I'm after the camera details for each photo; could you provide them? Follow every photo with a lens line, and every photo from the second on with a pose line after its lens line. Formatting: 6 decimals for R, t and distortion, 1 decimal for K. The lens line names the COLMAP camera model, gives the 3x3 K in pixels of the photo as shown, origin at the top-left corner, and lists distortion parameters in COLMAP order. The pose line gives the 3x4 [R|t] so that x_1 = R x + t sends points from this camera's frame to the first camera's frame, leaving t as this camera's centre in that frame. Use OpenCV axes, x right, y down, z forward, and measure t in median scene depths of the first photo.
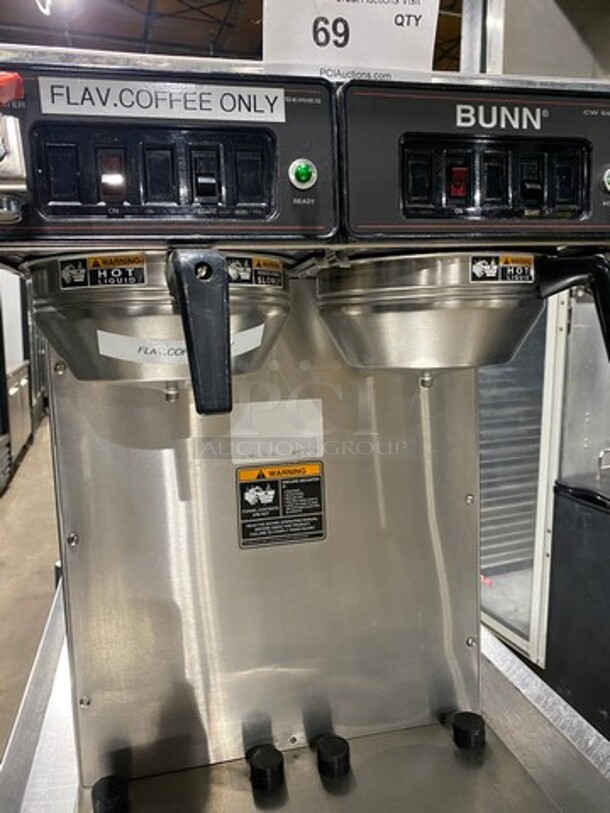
lens RADIAL K [[635.5, 0, 306.4], [0, 635.5, 398.3], [0, 0, 1]] dist [0.002995, 0.004672]
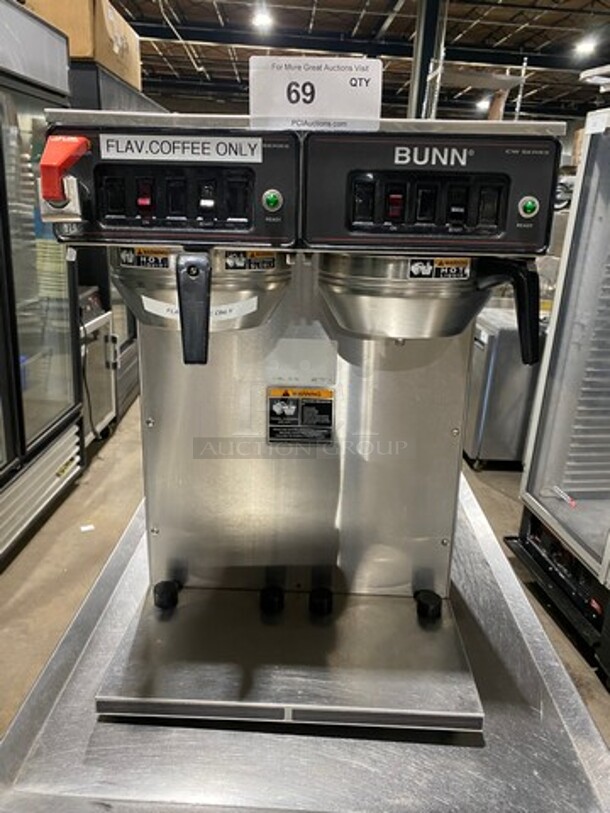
lens RADIAL K [[635.5, 0, 311.2], [0, 635.5, 402.9], [0, 0, 1]] dist [0.002995, 0.004672]
pose [[0.965595, 0.130477, -0.224949, 0.428079], [-0.087739, 0.977757, 0.190510, -0.177743], [0.244803, -0.164218, 0.955565, -0.381393]]
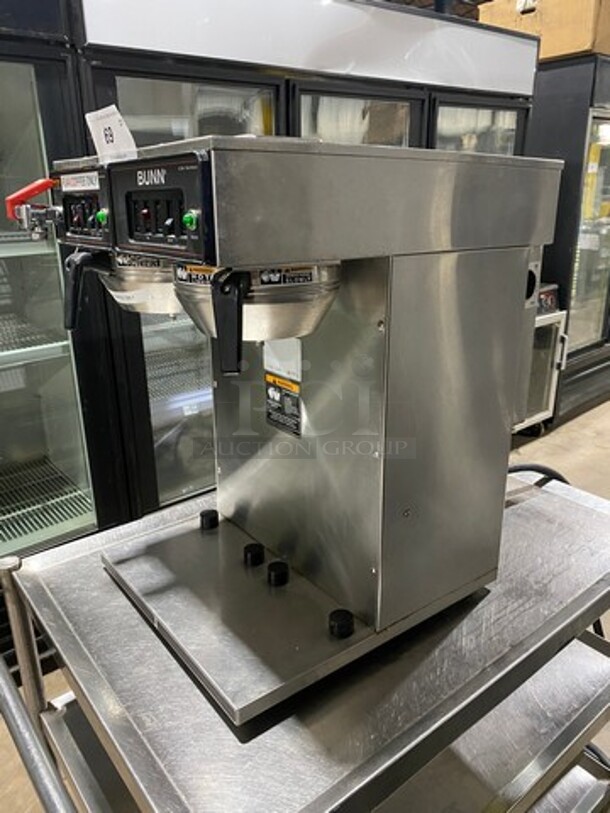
lens RADIAL K [[635.5, 0, 309.8], [0, 635.5, 410.9], [0, 0, 1]] dist [0.002995, 0.004672]
pose [[0.407706, 0.315150, -0.857004, 1.943537], [-0.105916, 0.948539, 0.298422, -0.408954], [0.906950, -0.030897, 0.420104, 0.694507]]
